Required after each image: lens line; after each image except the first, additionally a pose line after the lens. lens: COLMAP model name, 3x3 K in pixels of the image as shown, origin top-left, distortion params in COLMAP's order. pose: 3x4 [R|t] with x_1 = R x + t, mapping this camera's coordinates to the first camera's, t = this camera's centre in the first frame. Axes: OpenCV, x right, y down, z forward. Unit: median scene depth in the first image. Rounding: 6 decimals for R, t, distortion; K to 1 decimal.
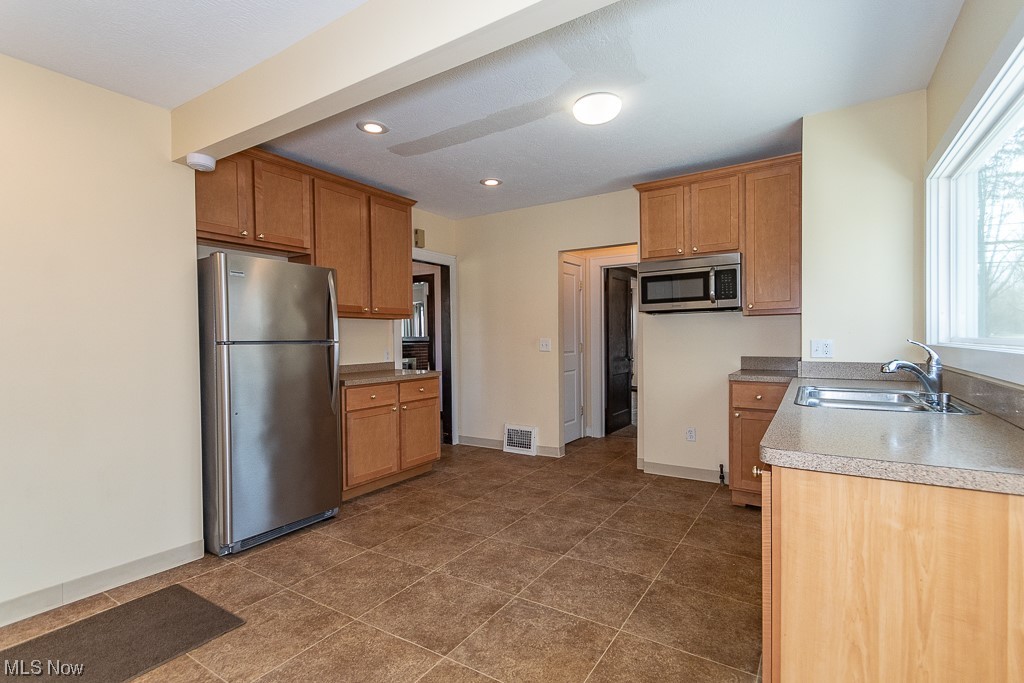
lens RADIAL K [[477.8, 0, 512.0], [0, 477.8, 341.5], [0, 0, 1]] dist [0.000417, -0.000289]
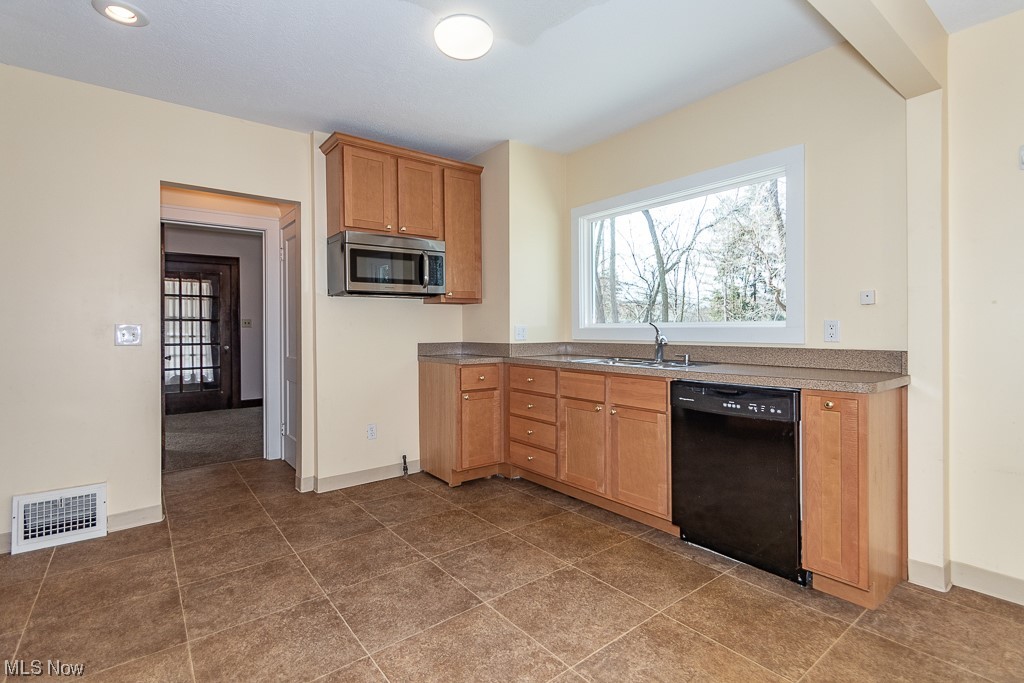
lens RADIAL K [[474.2, 0, 505.7], [0, 474.2, 332.1], [0, 0, 1]] dist [0.002410, -0.000559]
pose [[0.342160, 0.002152, 0.939639, -0.461626], [0.011848, 0.999908, -0.006604, 0.018358], [-0.939567, 0.013393, 0.342103, 0.551905]]
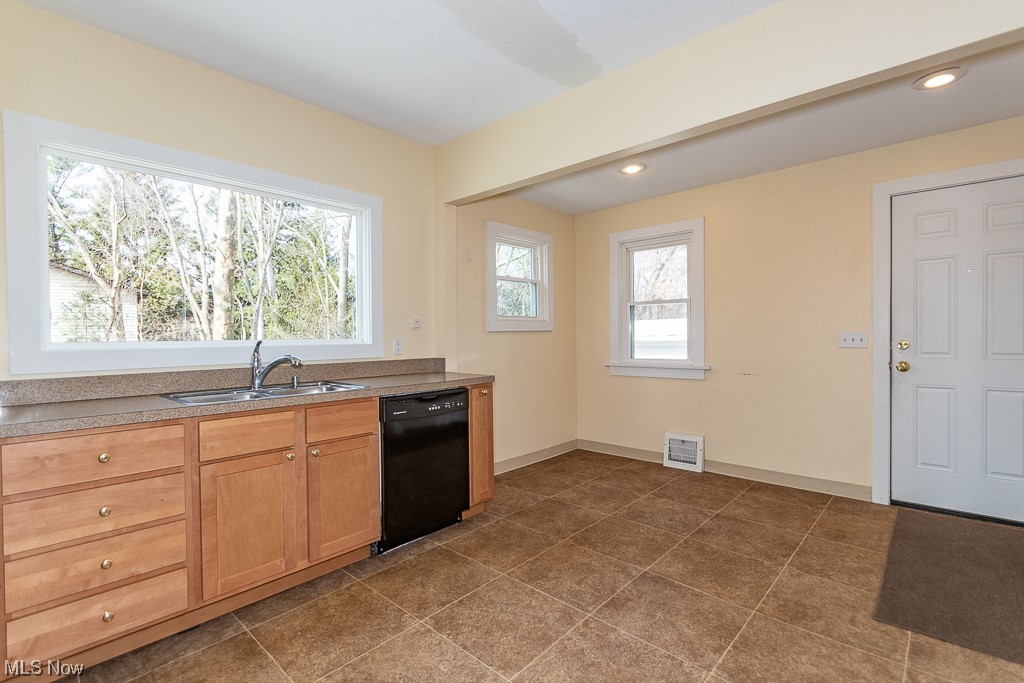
lens RADIAL K [[475.0, 0, 509.5], [0, 475.0, 343.4], [0, 0, 1]] dist [0.001638, -0.001273]
pose [[-0.984028, 0.019248, 0.176970, -0.007803], [0.024115, 0.999387, 0.025394, -0.006830], [-0.176373, 0.029256, -0.983889, 1.250966]]
